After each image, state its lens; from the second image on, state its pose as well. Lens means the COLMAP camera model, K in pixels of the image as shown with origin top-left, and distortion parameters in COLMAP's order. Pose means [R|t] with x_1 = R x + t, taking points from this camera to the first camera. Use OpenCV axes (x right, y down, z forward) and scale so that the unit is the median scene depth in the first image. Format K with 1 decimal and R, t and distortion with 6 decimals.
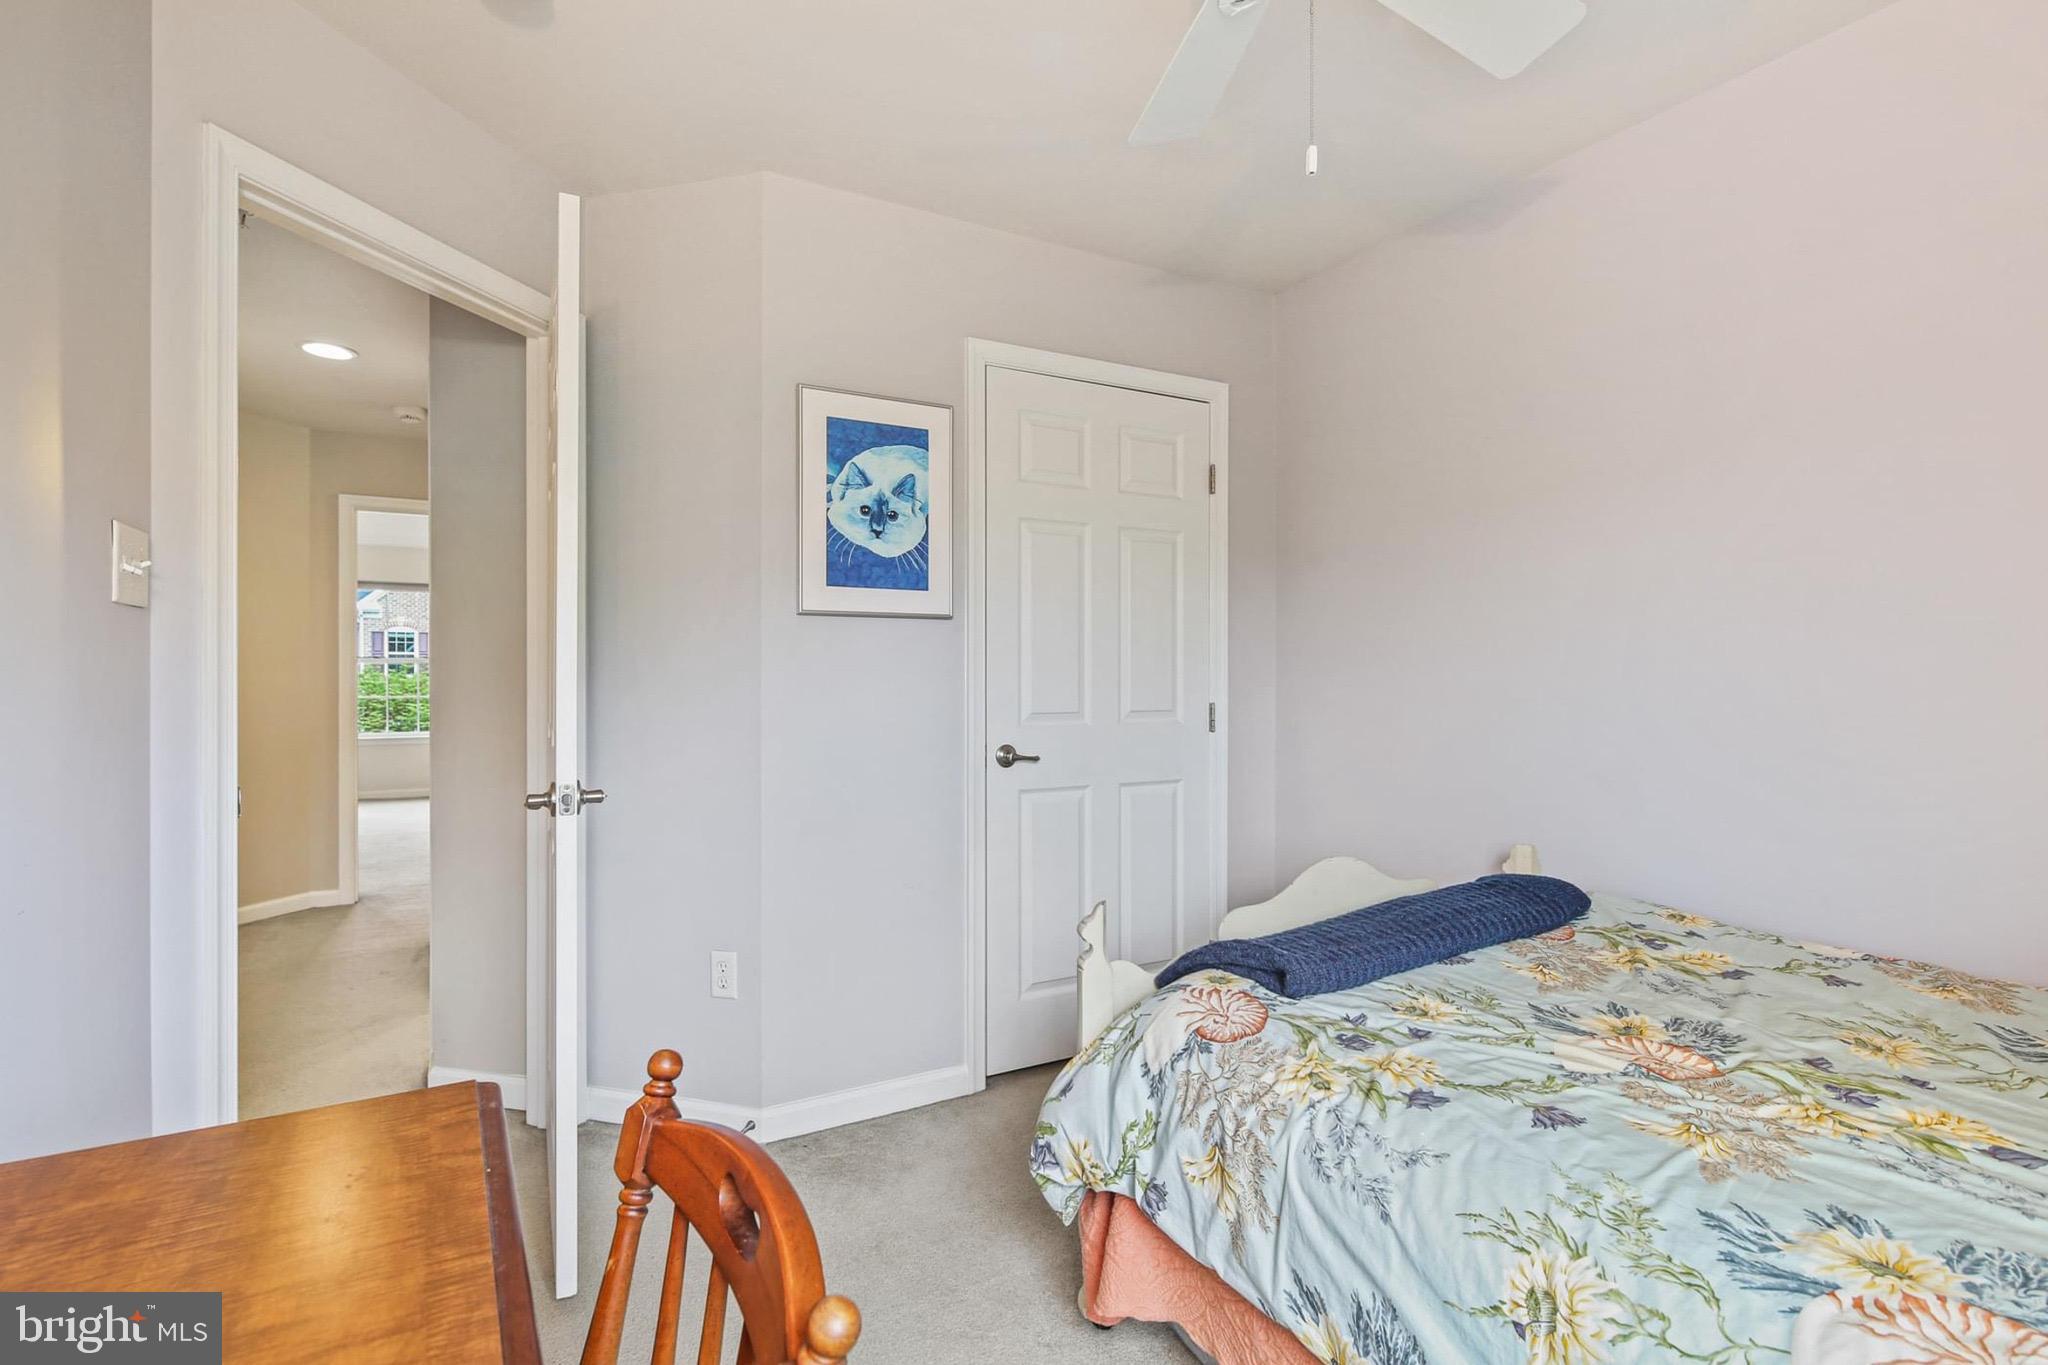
lens RADIAL K [[984.6, 0, 1021.4], [0, 984.6, 677.7], [0, 0, 1]] dist [-0.000728, 0.000197]
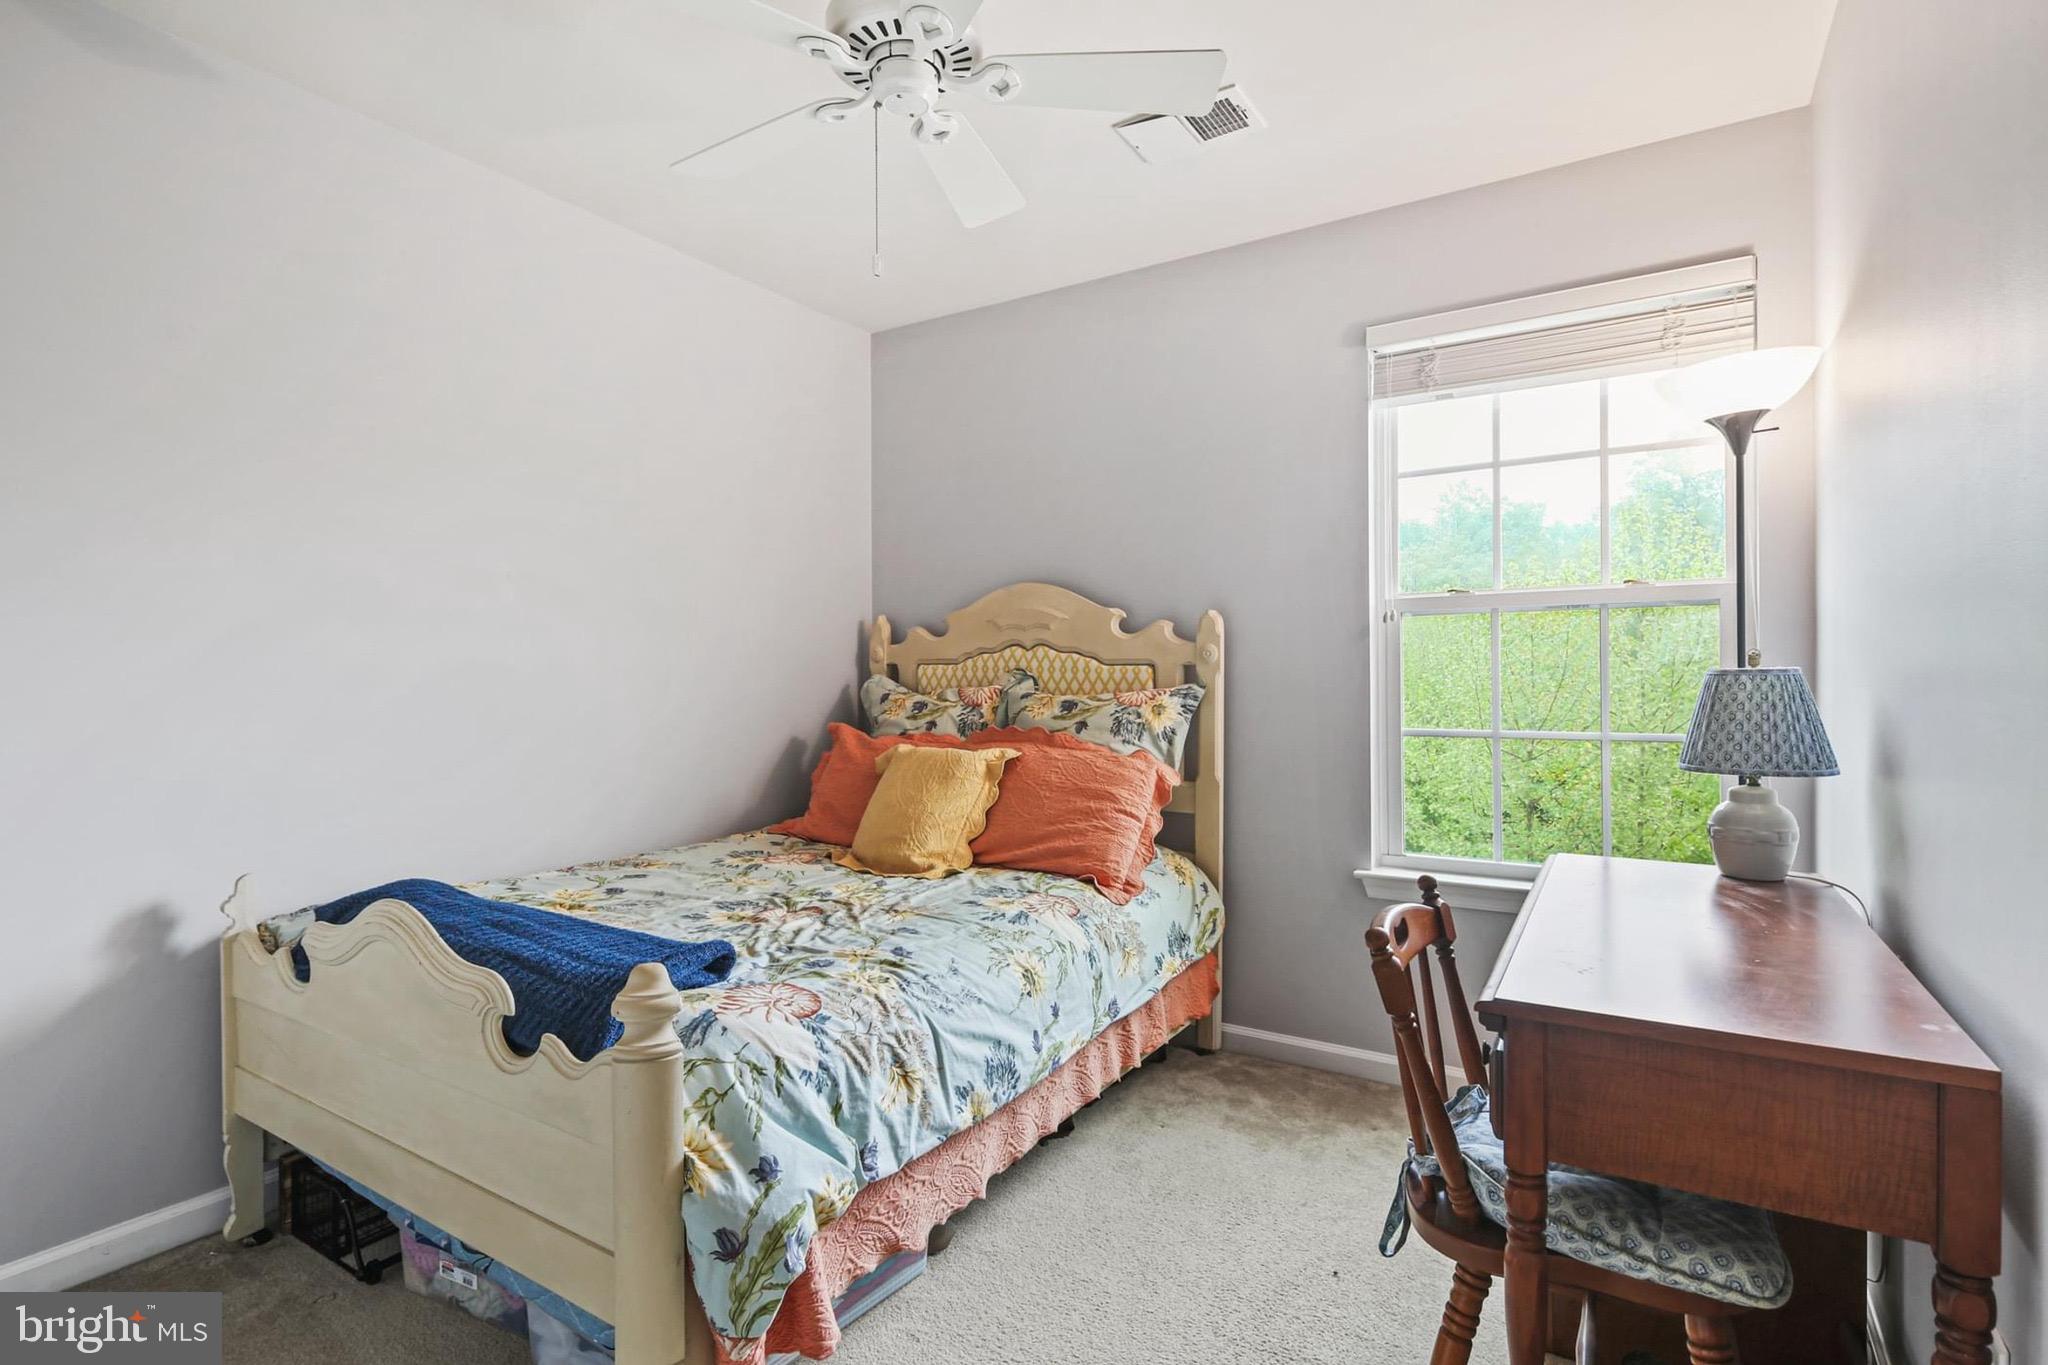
lens RADIAL K [[984.6, 0, 1021.9], [0, 984.6, 676.3], [0, 0, 1]] dist [-0.000728, 0.000197]
pose [[-0.453713, -0.000861, 0.891147, -0.998895], [0.011253, 0.999914, 0.006696, 0.008616], [-0.891077, 0.013066, -0.453665, 1.521096]]
